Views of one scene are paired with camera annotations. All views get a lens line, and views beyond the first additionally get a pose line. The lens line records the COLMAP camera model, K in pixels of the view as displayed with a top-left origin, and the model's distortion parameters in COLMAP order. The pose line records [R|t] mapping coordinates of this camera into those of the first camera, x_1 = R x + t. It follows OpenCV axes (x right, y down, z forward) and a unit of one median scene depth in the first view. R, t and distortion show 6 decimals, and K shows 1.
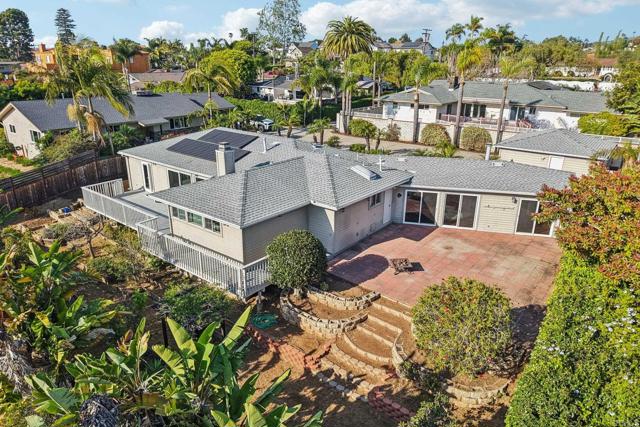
lens RADIAL K [[430.4, 0, 316.8], [0, 430.4, 215.3], [0, 0, 1]] dist [0.008695, -0.000372]
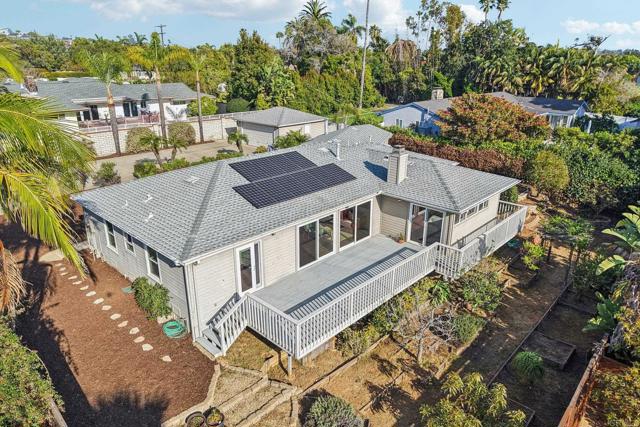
lens RADIAL K [[430.4, 0, 316.8], [0, 430.4, 215.3], [0, 0, 1]] dist [0.008695, -0.000372]
pose [[0.088253, -0.348377, 0.933191, -1.147308], [0.339100, 0.891396, 0.300705, -0.374878], [-0.936601, 0.289907, 0.196804, 1.023090]]
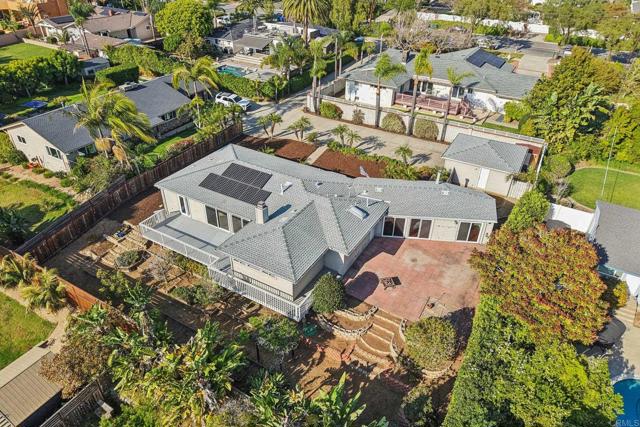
lens RADIAL K [[430.4, 0, 316.8], [0, 430.4, 215.3], [0, 0, 1]] dist [0.008695, -0.000372]
pose [[0.989412, -0.074679, 0.124445, -0.211590], [0.043278, 0.970259, 0.238168, -0.451518], [-0.138530, -0.230261, 0.963218, -0.381067]]
